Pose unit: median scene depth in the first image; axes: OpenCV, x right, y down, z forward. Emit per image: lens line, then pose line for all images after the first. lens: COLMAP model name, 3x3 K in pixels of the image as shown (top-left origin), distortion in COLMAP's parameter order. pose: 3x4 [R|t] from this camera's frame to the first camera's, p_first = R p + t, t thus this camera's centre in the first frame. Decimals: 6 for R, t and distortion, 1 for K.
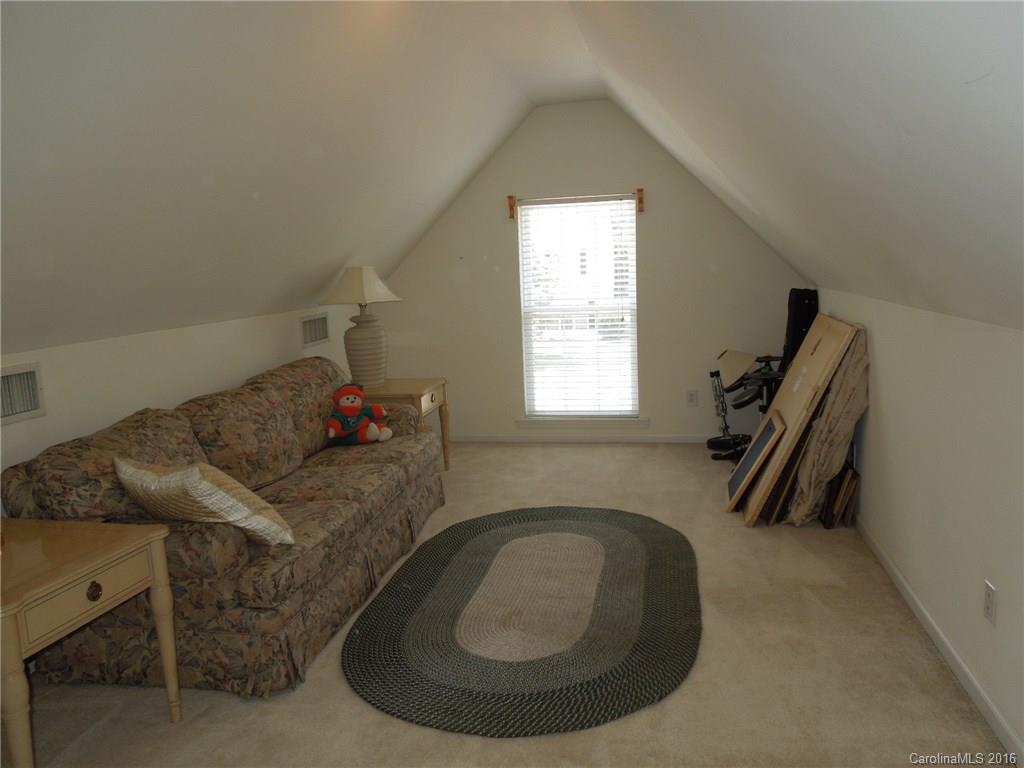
lens RADIAL K [[764.8, 0, 514.6], [0, 764.8, 388.5], [0, 0, 1]] dist [-0.019356, 0.001922]
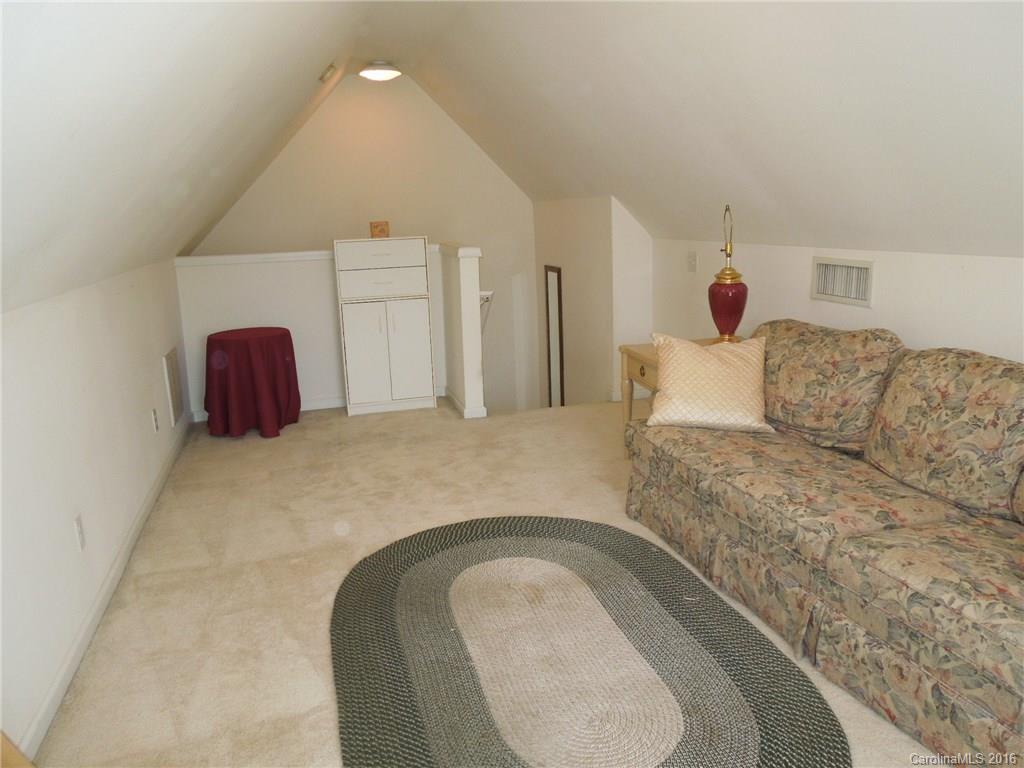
lens RADIAL K [[764.8, 0, 514.6], [0, 764.8, 376.7], [0, 0, 1]] dist [-0.019356, 0.001922]
pose [[-0.883562, 0.181818, -0.431580, 0.339111], [0.008128, 0.927374, 0.374048, -0.269834], [0.468244, 0.326987, -0.820870, 1.525183]]
